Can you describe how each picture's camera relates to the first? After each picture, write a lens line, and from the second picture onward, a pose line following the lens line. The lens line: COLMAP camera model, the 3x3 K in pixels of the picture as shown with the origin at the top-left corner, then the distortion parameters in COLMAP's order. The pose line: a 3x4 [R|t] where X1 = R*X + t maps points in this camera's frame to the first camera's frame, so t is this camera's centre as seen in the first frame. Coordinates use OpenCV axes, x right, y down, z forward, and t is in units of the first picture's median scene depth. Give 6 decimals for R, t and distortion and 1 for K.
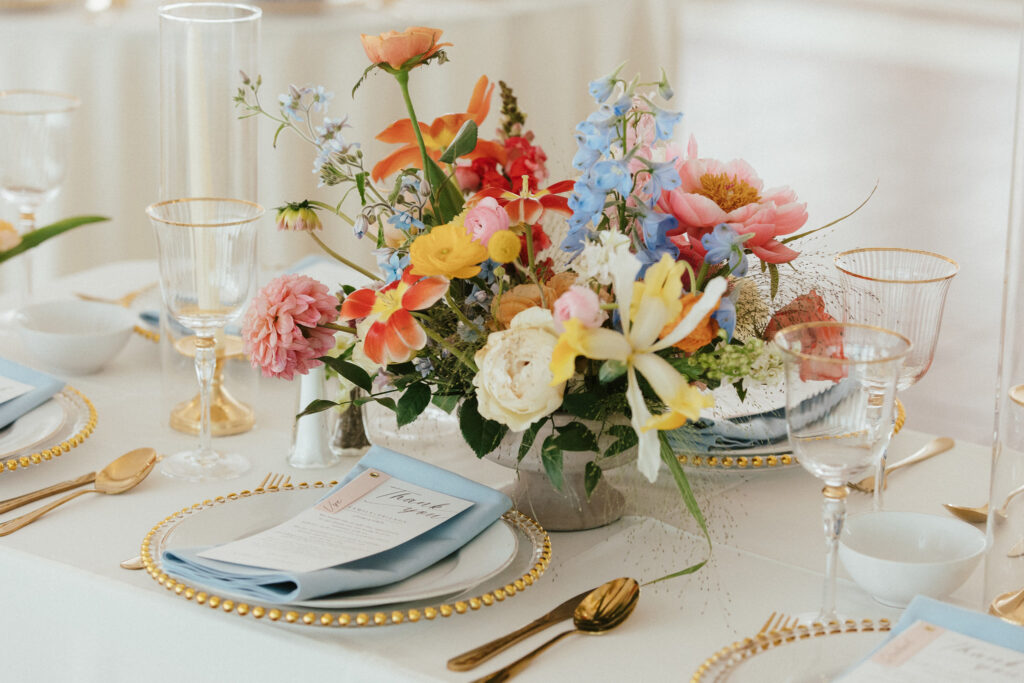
lens RADIAL K [[2599.0, 0, 512.2], [0, 2599.0, 341.1], [0, 0, 1]] dist [0.048930, 0.000000]
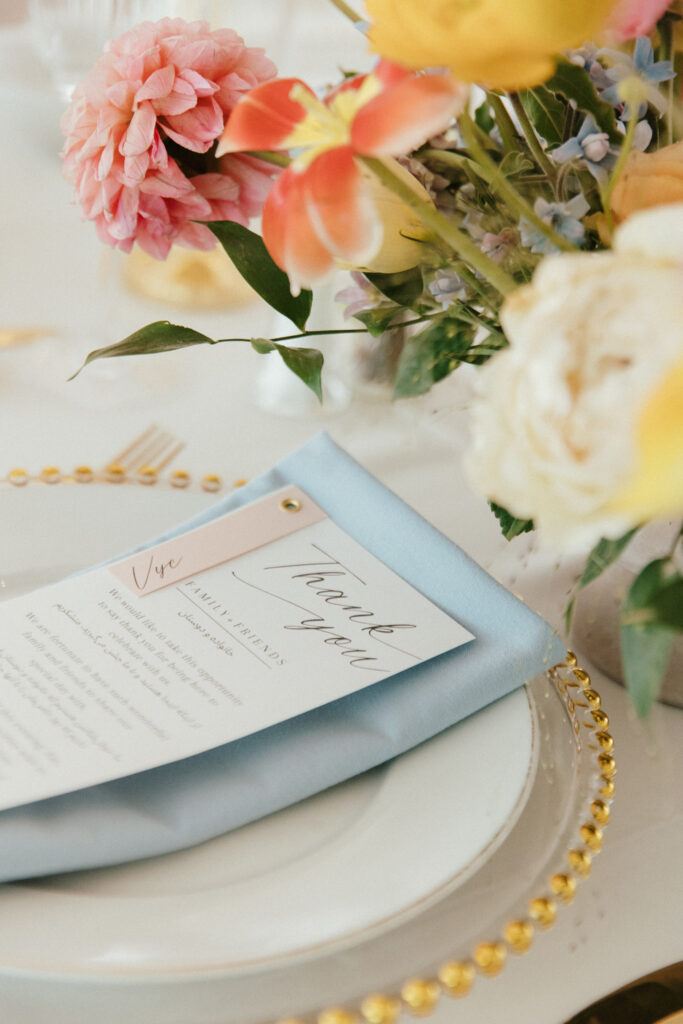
lens RADIAL K [[1882.1, 0, 338.9], [0, 1882.1, 511.4], [0, 0, 1]] dist [0.099103, 0.000000]
pose [[0.949869, 0.217931, -0.224176, 0.028575], [-0.169909, 0.961721, 0.214998, -0.019269], [0.262450, -0.166131, 0.950537, 0.699786]]
